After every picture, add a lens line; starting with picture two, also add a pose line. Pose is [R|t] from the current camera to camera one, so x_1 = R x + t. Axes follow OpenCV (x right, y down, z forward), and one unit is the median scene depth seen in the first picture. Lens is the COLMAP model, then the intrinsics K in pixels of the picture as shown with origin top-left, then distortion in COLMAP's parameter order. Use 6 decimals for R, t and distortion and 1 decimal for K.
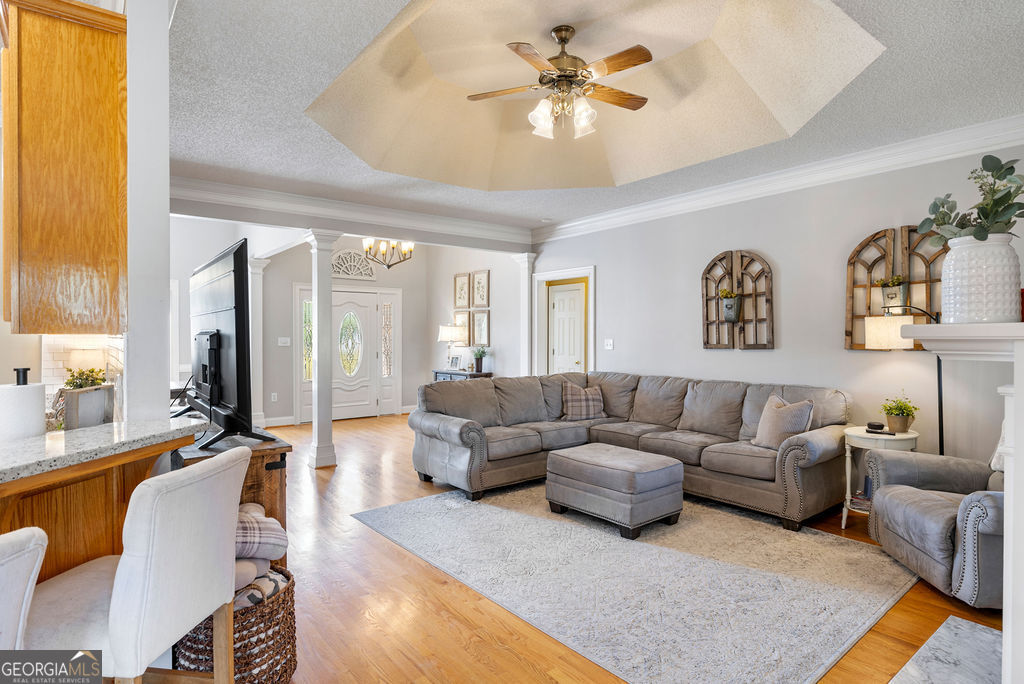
lens RADIAL K [[543.4, 0, 512.0], [0, 543.4, 342.0], [0, 0, 1]] dist [-0.002378, -0.000268]
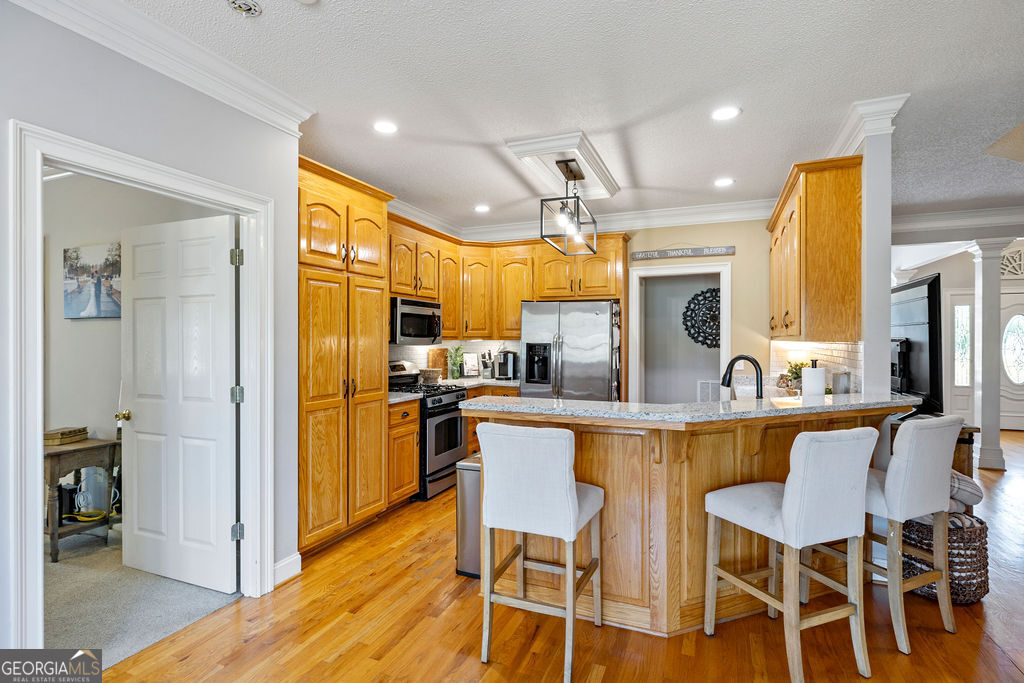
lens RADIAL K [[500.8, 0, 508.3], [0, 500.8, 337.9], [0, 0, 1]] dist [-0.001174, 0.000081]
pose [[0.481371, 0.000126, -0.876517, 0.125300], [-0.010798, 0.999925, -0.005787, -0.006690], [0.876450, 0.012251, 0.481336, -0.709394]]
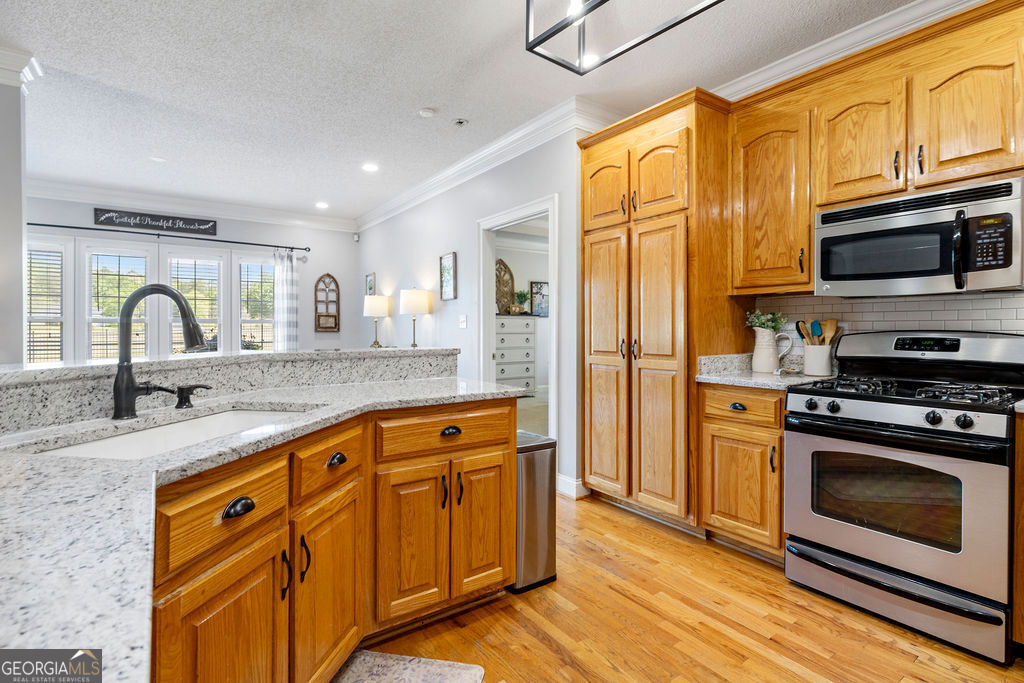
lens RADIAL K [[503.8, 0, 512.0], [0, 503.8, 341.5], [0, 0, 1]] dist [0.002443, 0.000575]
pose [[-0.999138, 0.001987, 0.041456, -1.517611], [0.003337, 0.999466, 0.032514, 0.094461], [-0.041369, 0.032624, -0.998611, 1.473324]]
